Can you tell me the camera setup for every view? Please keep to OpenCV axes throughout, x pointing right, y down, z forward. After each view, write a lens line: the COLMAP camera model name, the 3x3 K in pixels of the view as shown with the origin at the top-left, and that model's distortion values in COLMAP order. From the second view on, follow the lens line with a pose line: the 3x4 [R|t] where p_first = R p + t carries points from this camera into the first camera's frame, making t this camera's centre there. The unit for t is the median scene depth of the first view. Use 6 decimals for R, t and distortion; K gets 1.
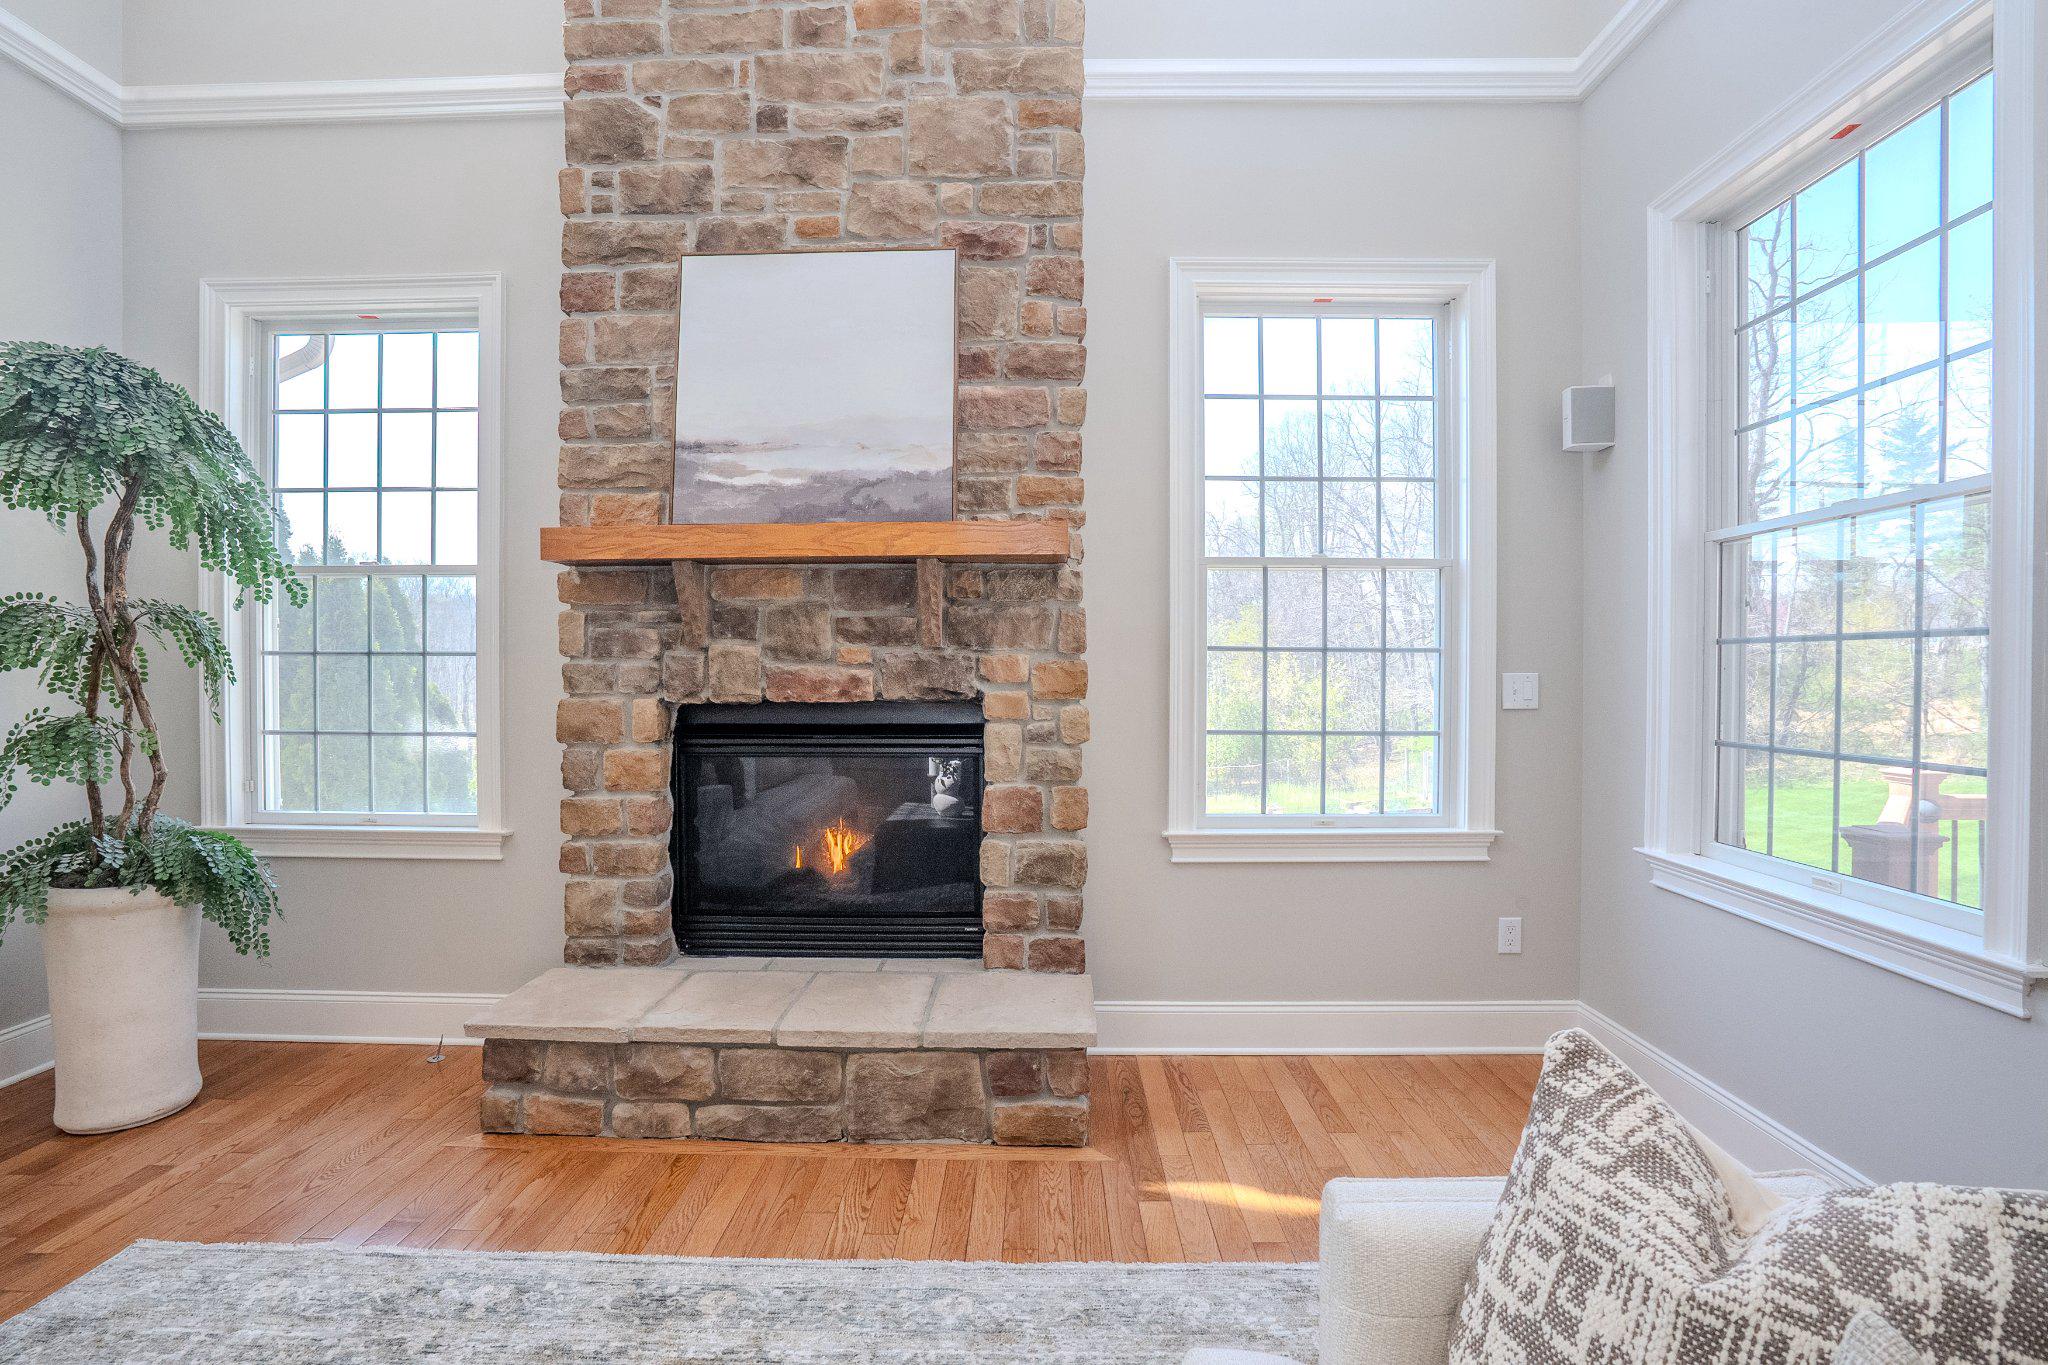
lens RADIAL K [[948.0, 0, 1024.0], [0, 948.0, 682.5], [0, 0, 1]] dist [-0.052579, 0.000351]
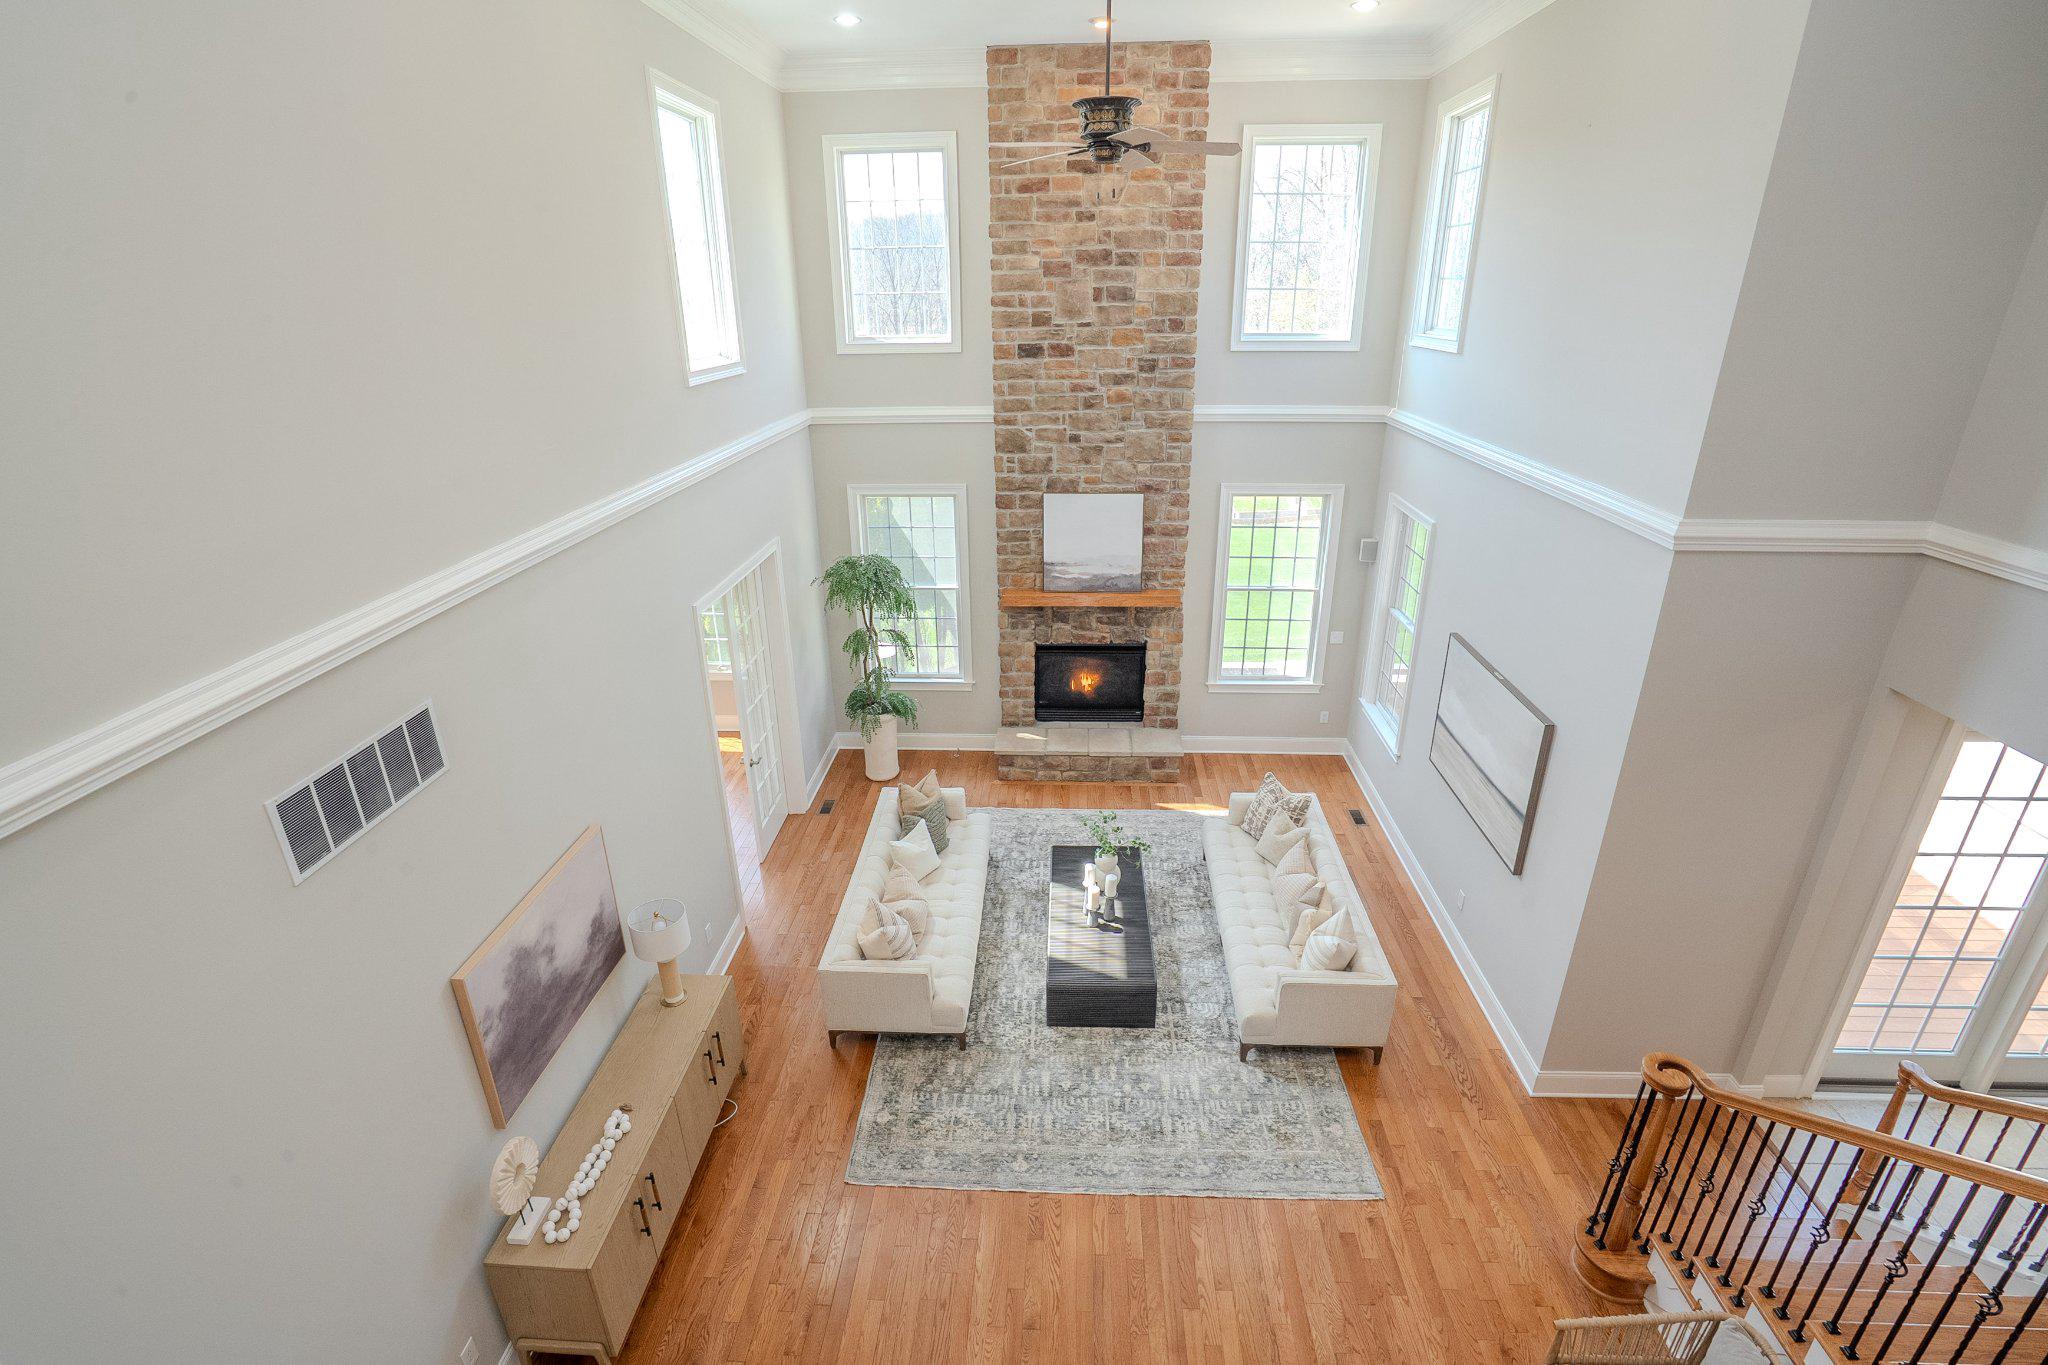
lens RADIAL K [[948.0, 0, 1024.0], [0, 948.0, 682.5], [0, 0, 1]] dist [-0.052579, 0.000351]
pose [[0.999221, 0.002898, -0.039363, -0.308866], [0.011746, 0.930283, 0.366656, -0.950446], [0.037681, -0.366832, 0.929524, -1.785696]]
